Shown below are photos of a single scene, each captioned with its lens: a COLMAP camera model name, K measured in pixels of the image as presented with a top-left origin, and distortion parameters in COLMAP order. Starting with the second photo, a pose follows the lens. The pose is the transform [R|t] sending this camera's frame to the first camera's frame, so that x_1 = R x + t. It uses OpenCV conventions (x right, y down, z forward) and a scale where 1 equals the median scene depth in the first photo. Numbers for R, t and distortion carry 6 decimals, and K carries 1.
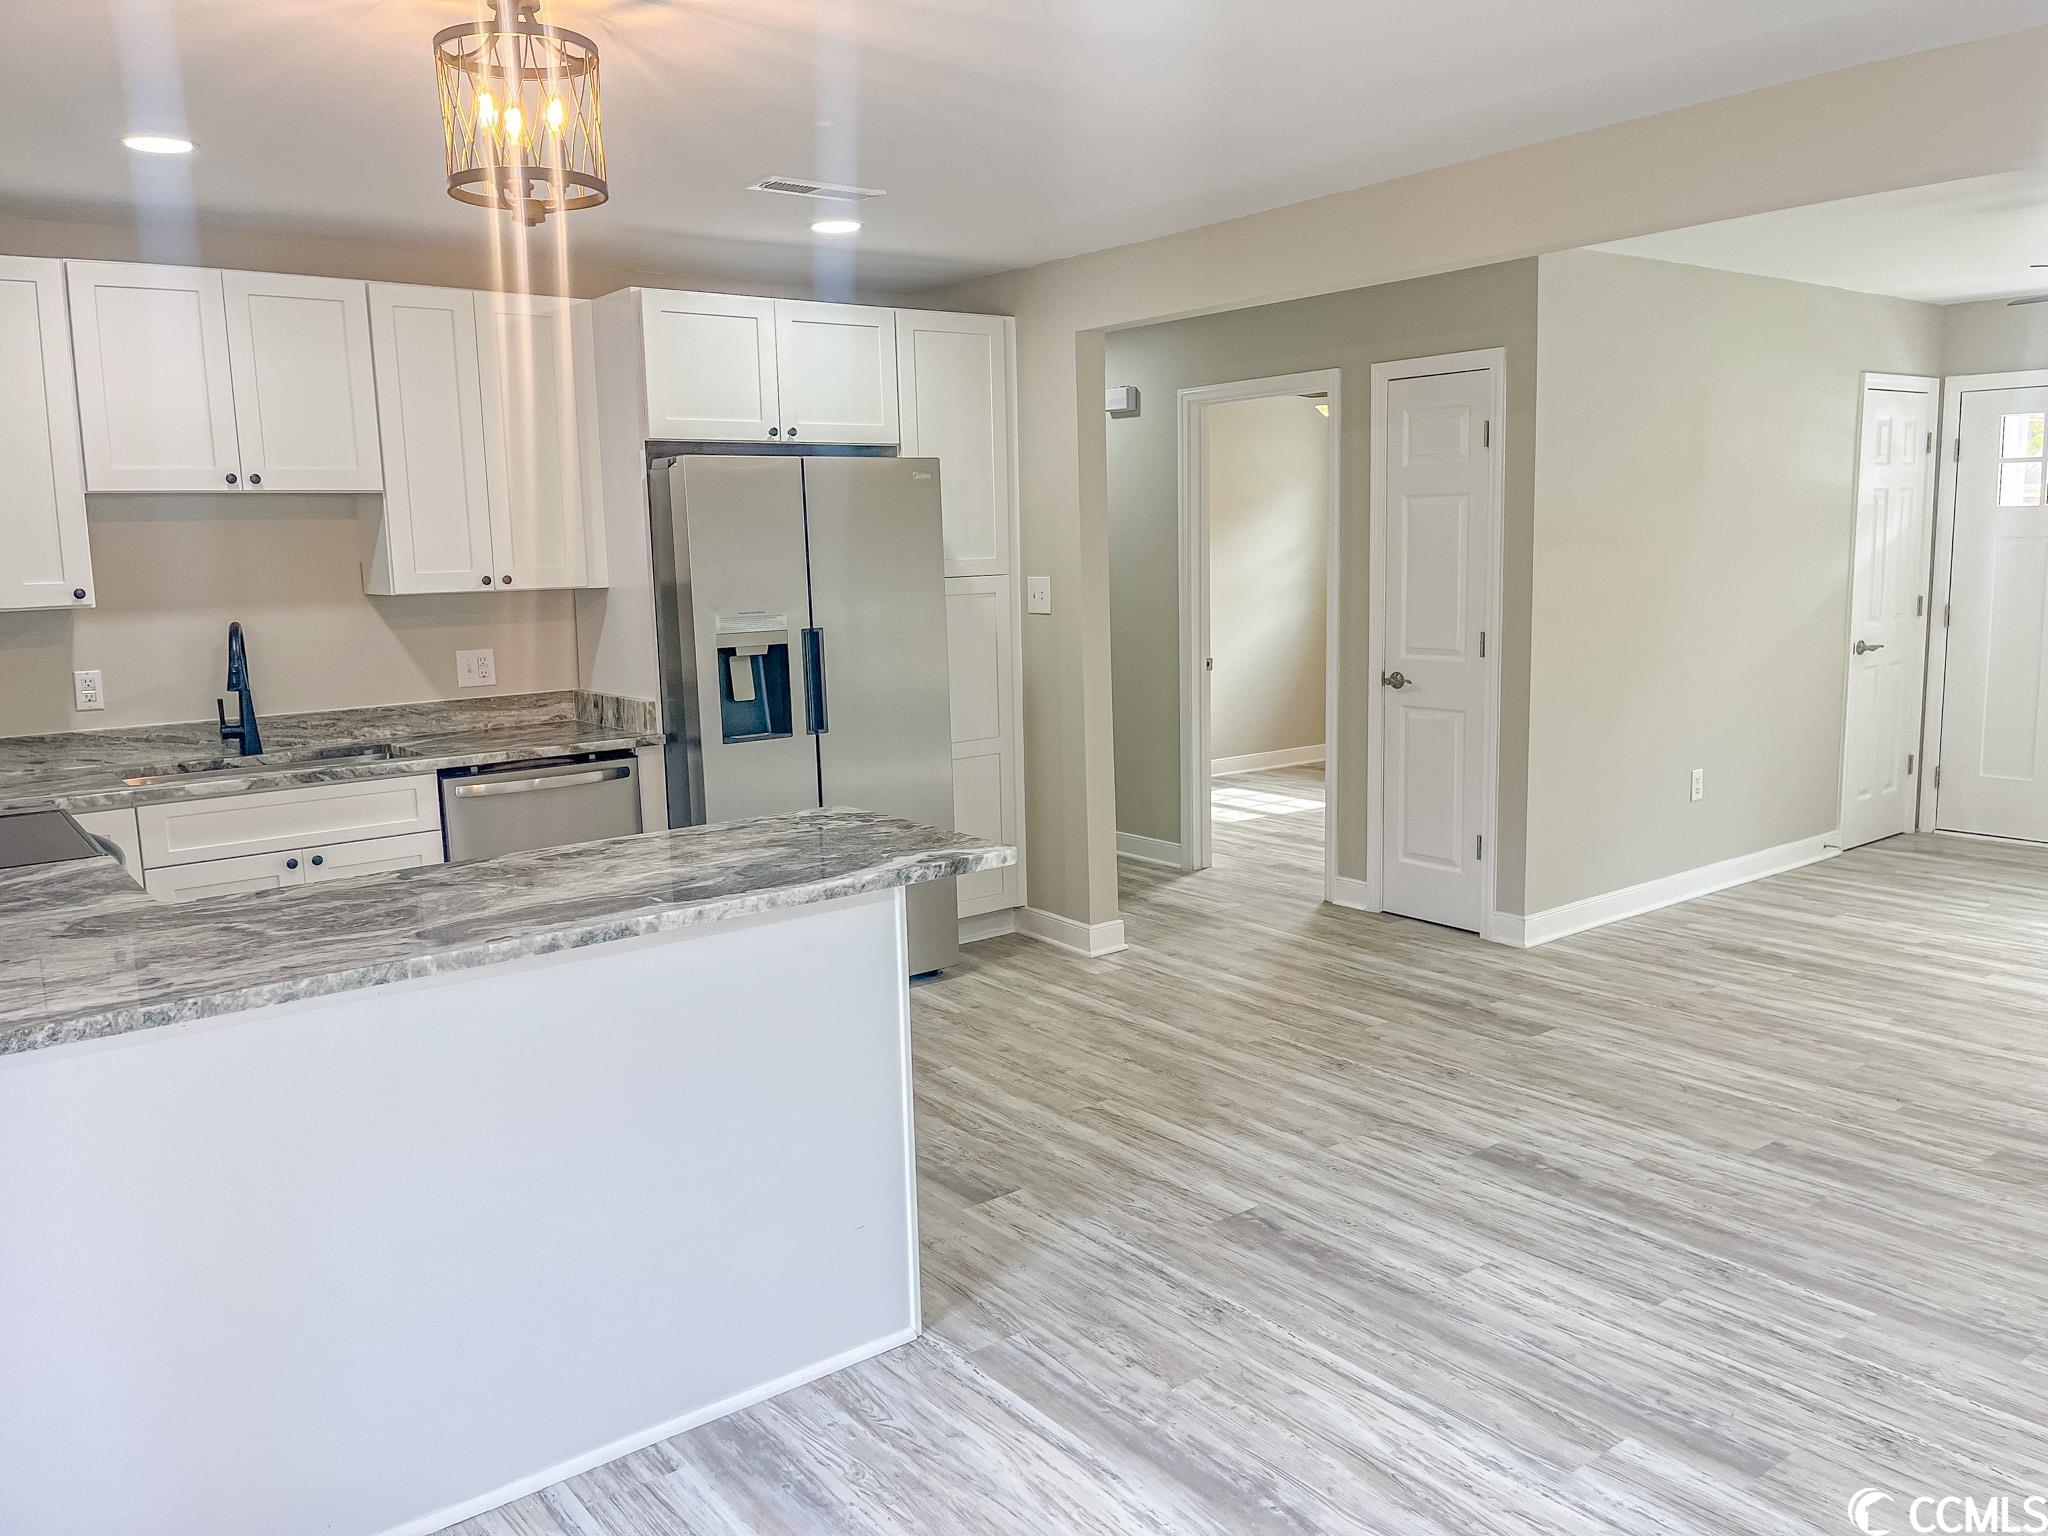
lens RADIAL K [[1545.6, 0, 1025.8], [0, 1545.6, 759.0], [0, 0, 1]] dist [0.061849, -0.072395]
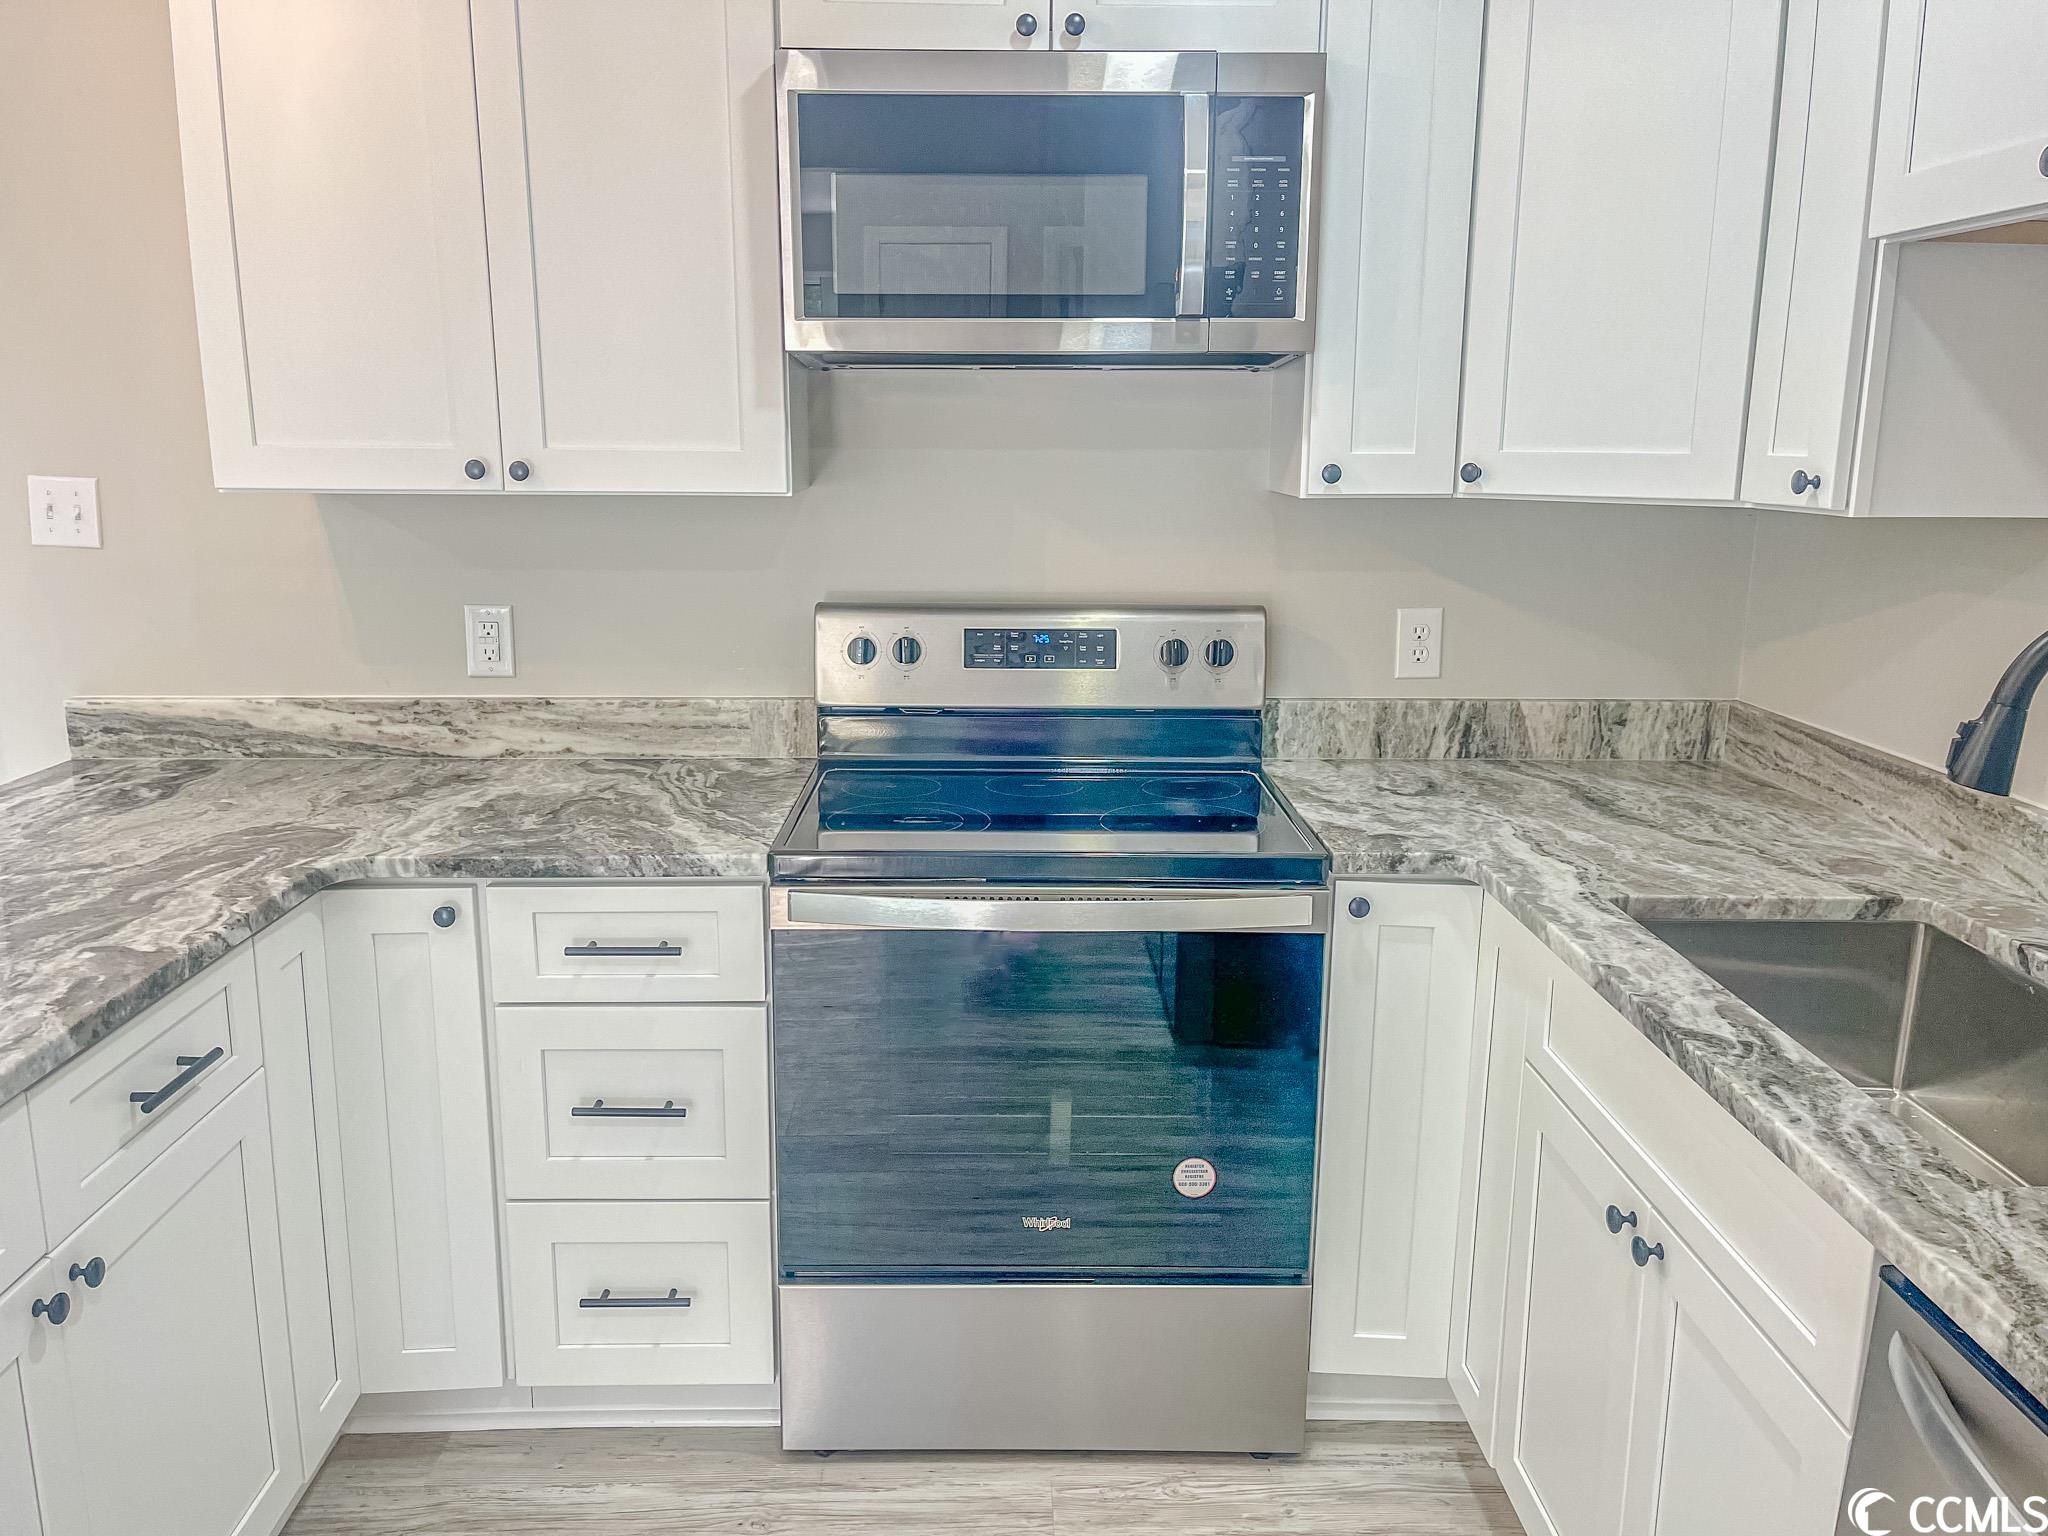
lens RADIAL K [[1548.6, 0, 1024.0], [0, 1548.6, 756.3], [0, 0, 1]] dist [0.073769, -0.089167]
pose [[-0.590866, 0.184899, -0.785296, -0.106536], [-0.108519, 0.946322, 0.304463, -0.141018], [0.799438, 0.265116, -0.539084, 1.063733]]
